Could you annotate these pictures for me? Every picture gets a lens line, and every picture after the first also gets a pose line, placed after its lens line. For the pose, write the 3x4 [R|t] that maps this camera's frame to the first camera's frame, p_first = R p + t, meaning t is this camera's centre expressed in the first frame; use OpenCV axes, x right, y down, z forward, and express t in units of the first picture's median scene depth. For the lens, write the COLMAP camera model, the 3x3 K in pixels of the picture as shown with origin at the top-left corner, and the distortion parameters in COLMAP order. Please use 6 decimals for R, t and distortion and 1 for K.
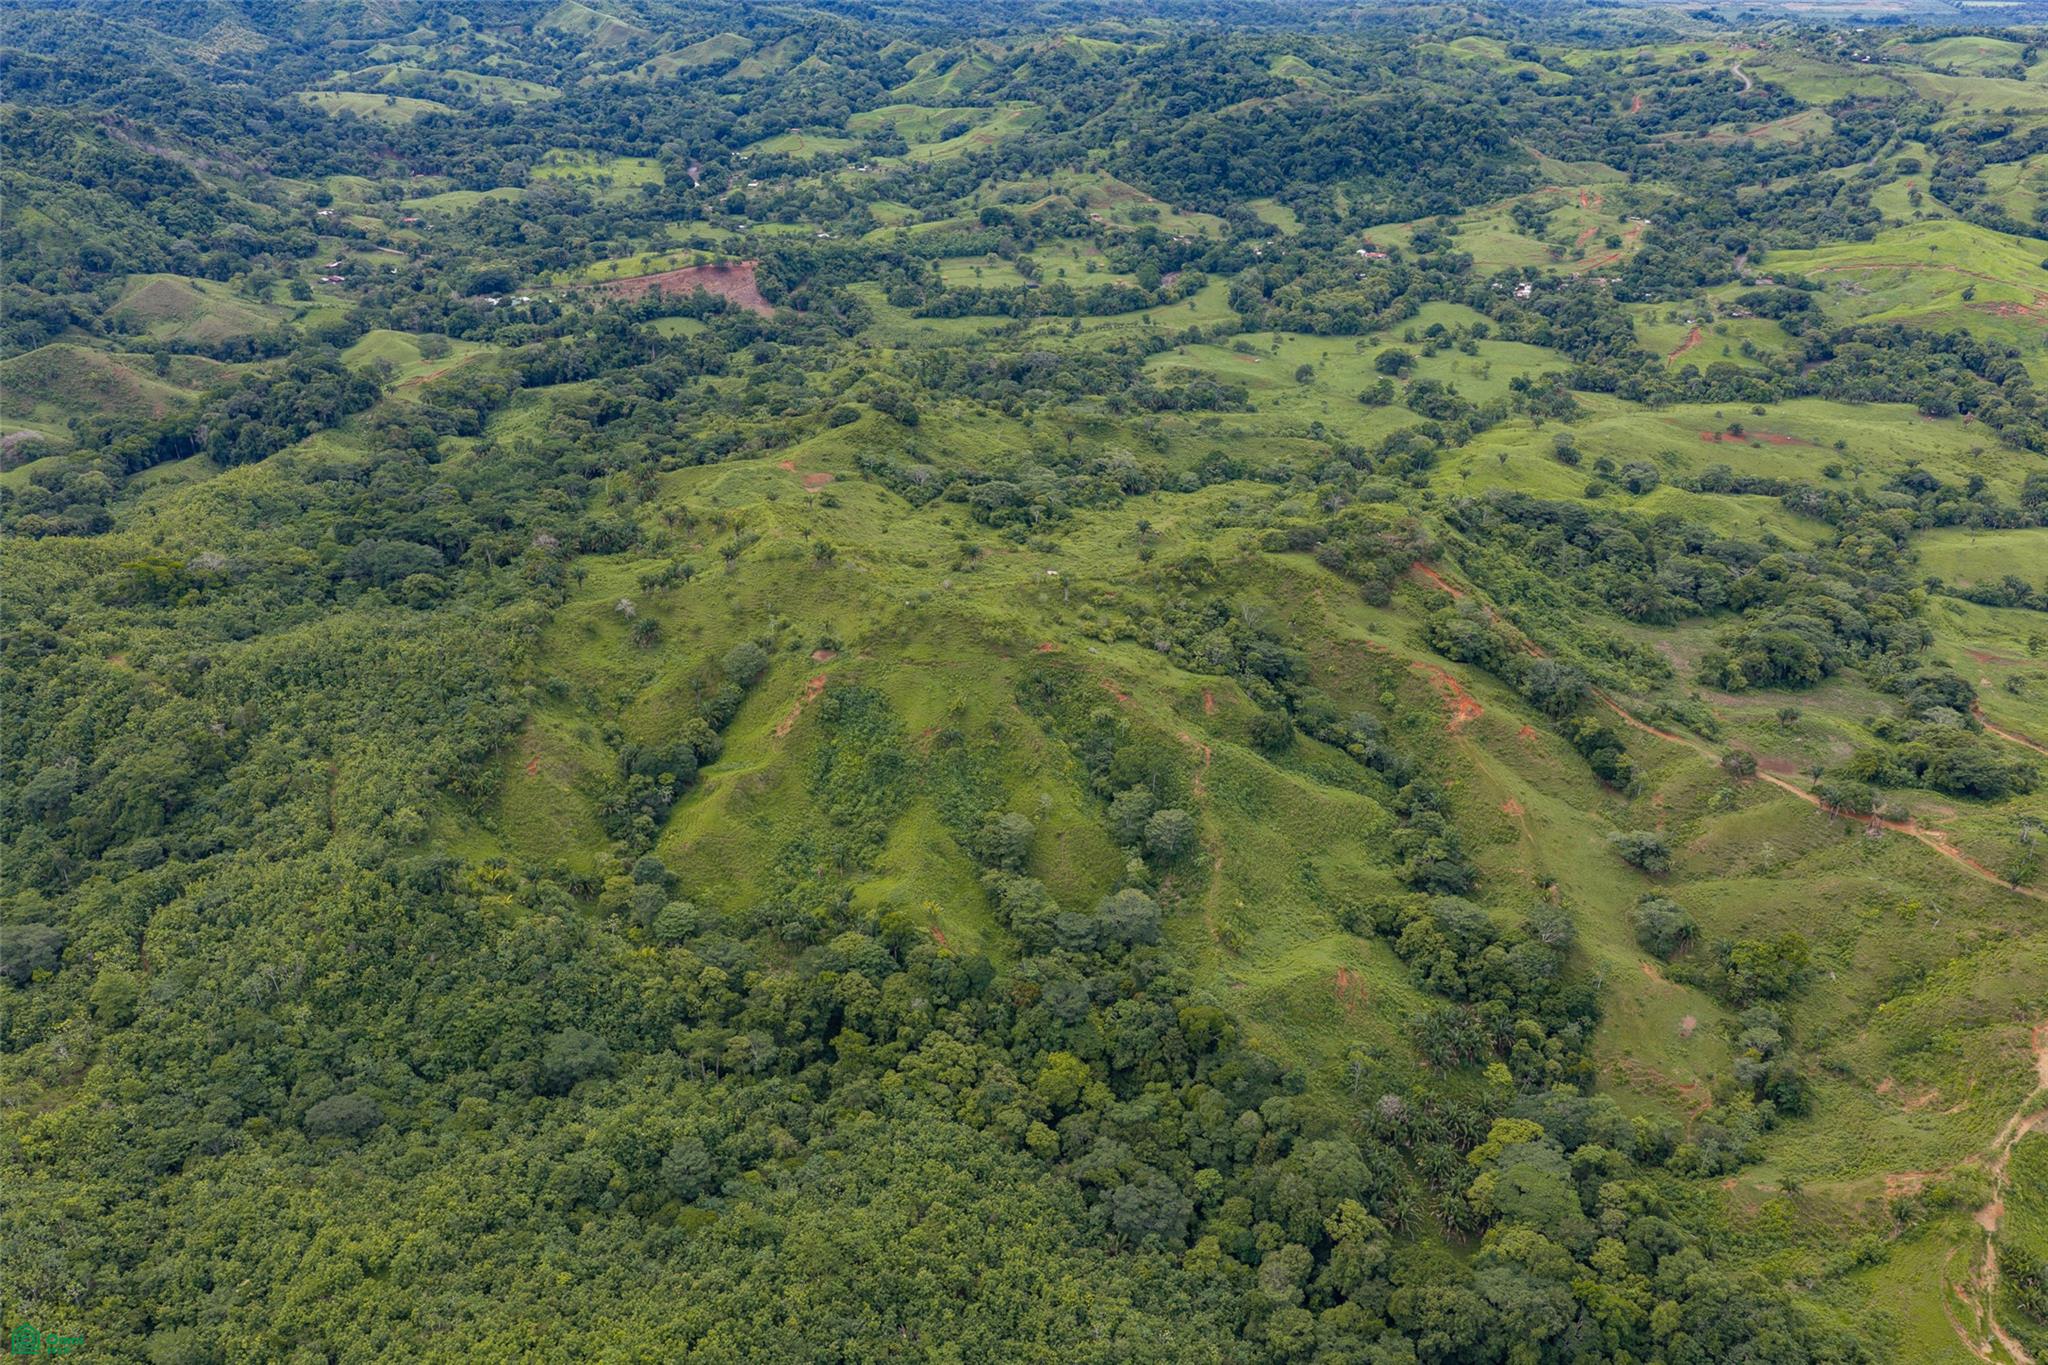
lens RADIAL K [[1695.4, 0, 1021.6], [0, 1695.4, 689.4], [0, 0, 1]] dist [0.019495, -0.037953]
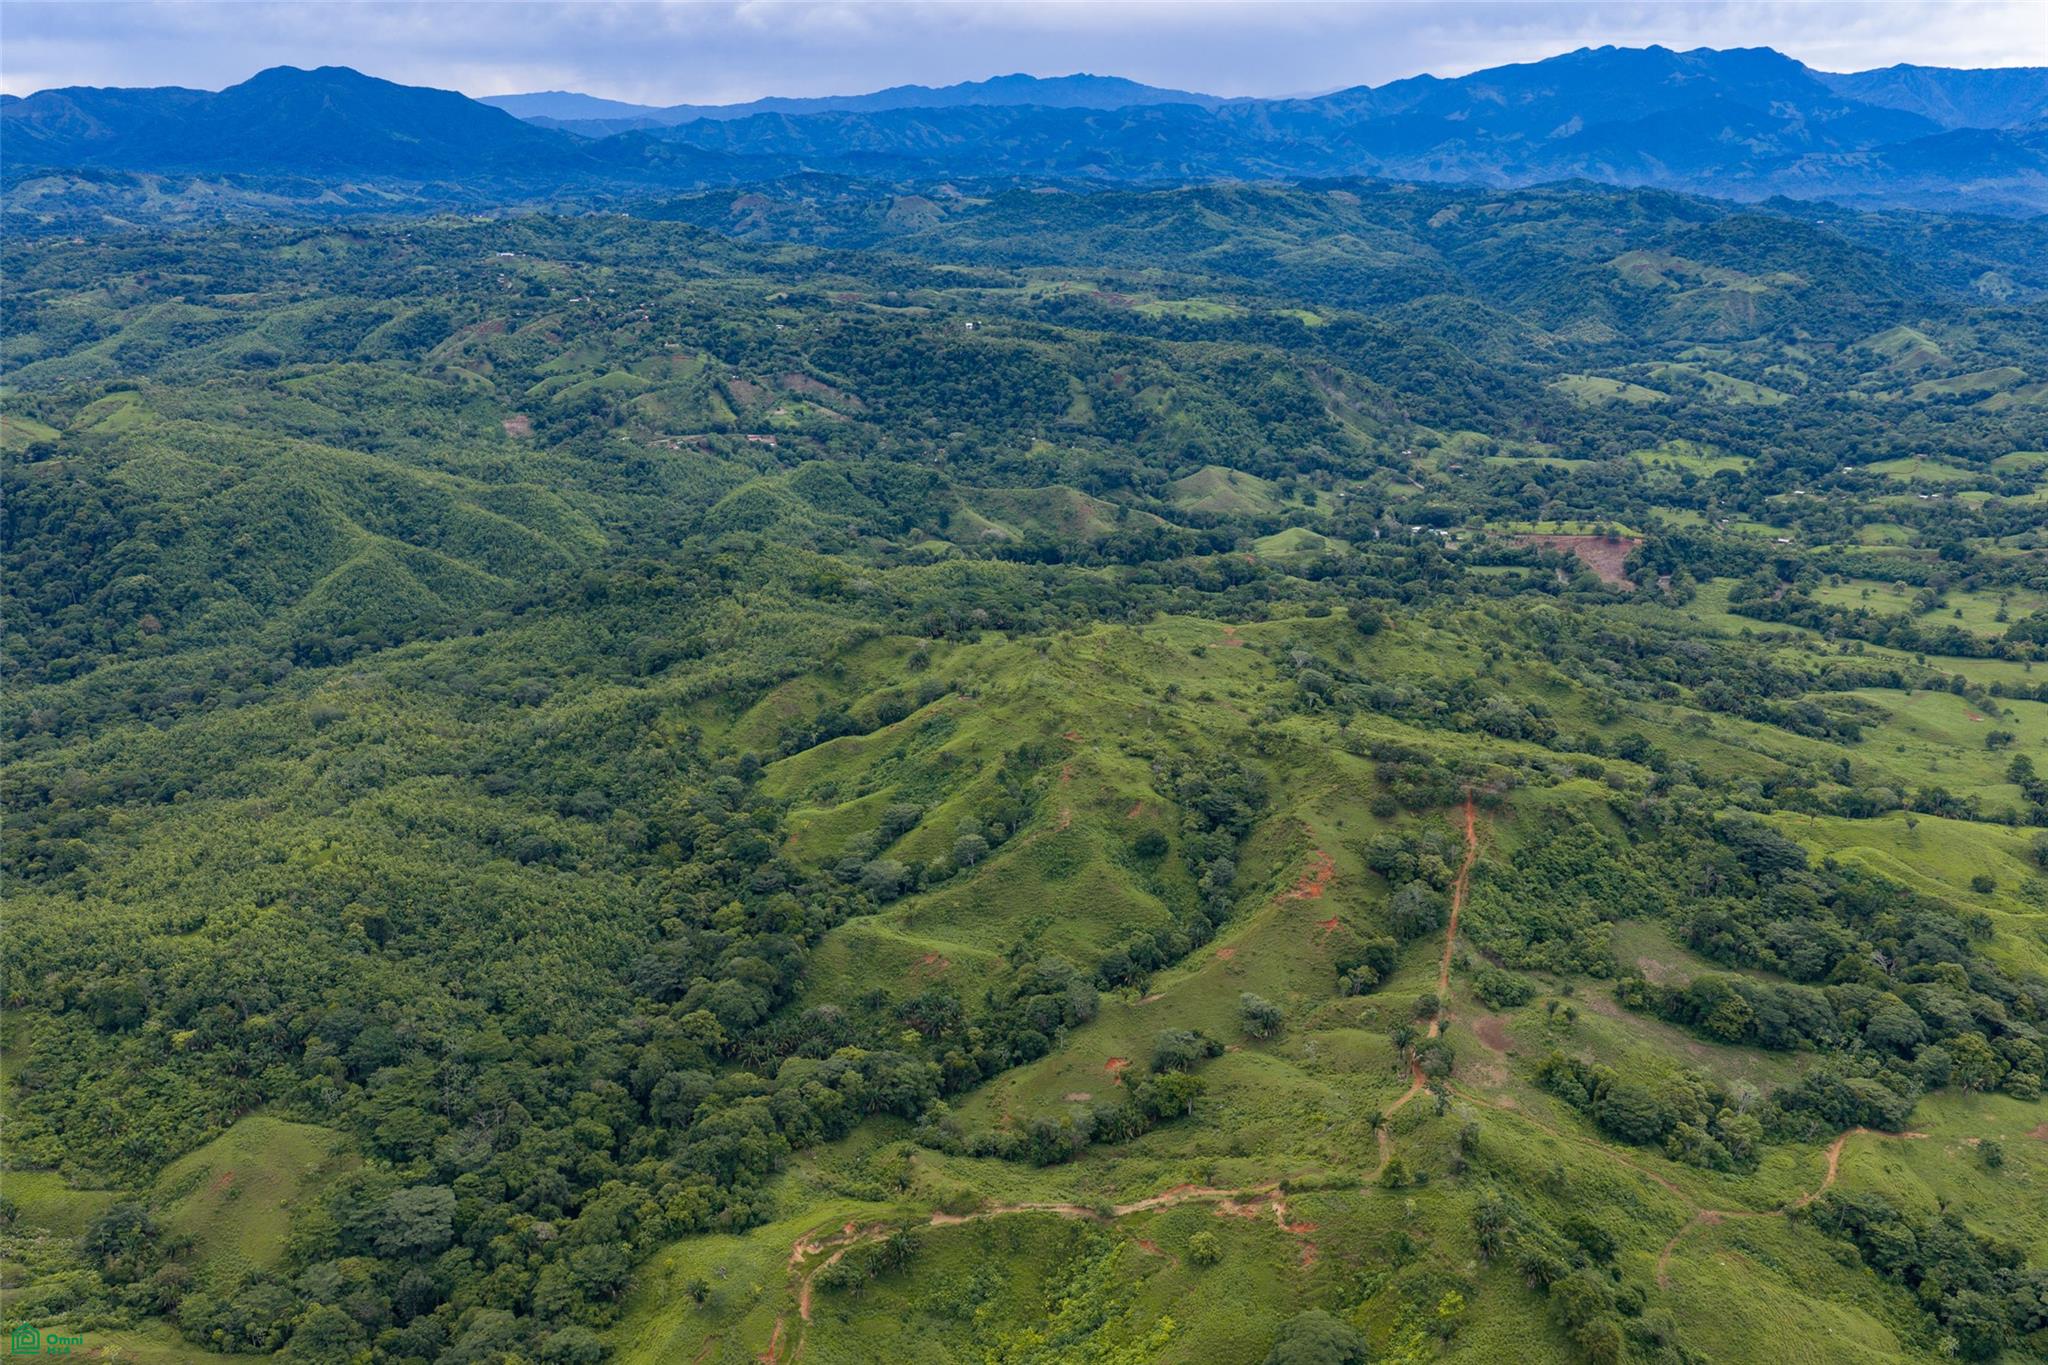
lens RADIAL K [[1695.4, 0, 1025.9], [0, 1695.4, 680.8], [0, 0, 1]] dist [0.019495, -0.037953]
pose [[0.618546, 0.239060, -0.748499, 0.371868], [-0.365421, 0.930831, -0.004682, -0.017505], [0.695607, 0.276414, 0.663119, 0.030902]]
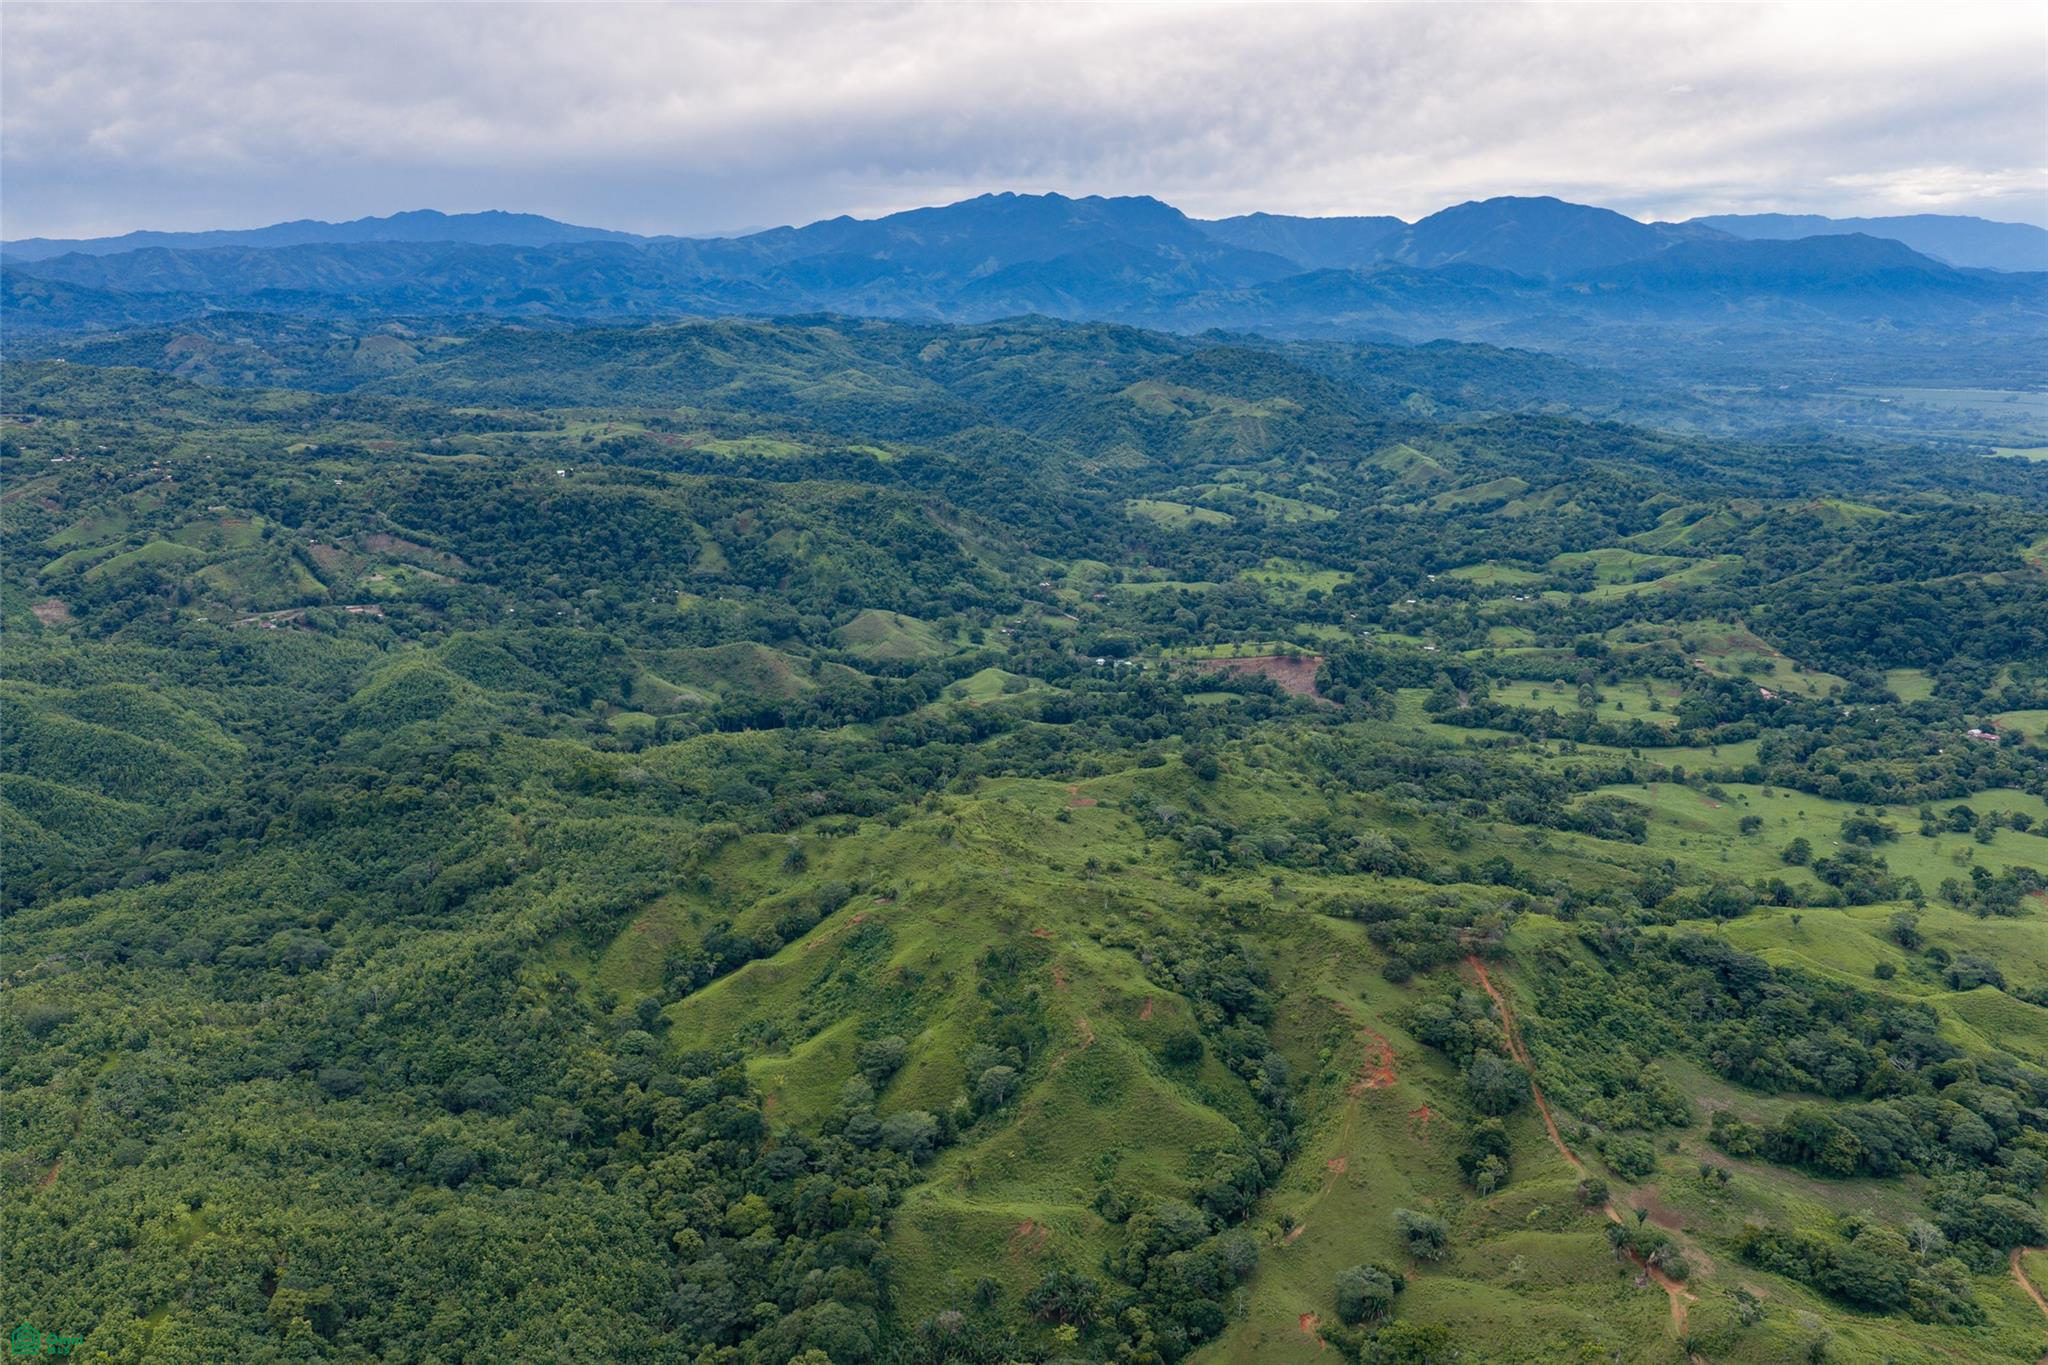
lens RADIAL K [[1695.4, 0, 1025.4], [0, 1695.4, 679.8], [0, 0, 1]] dist [0.019495, -0.037953]
pose [[0.840095, 0.126735, -0.527427, 0.231517], [-0.253778, 0.951178, -0.175664, 0.006658], [0.479414, 0.281424, 0.831242, -0.014811]]
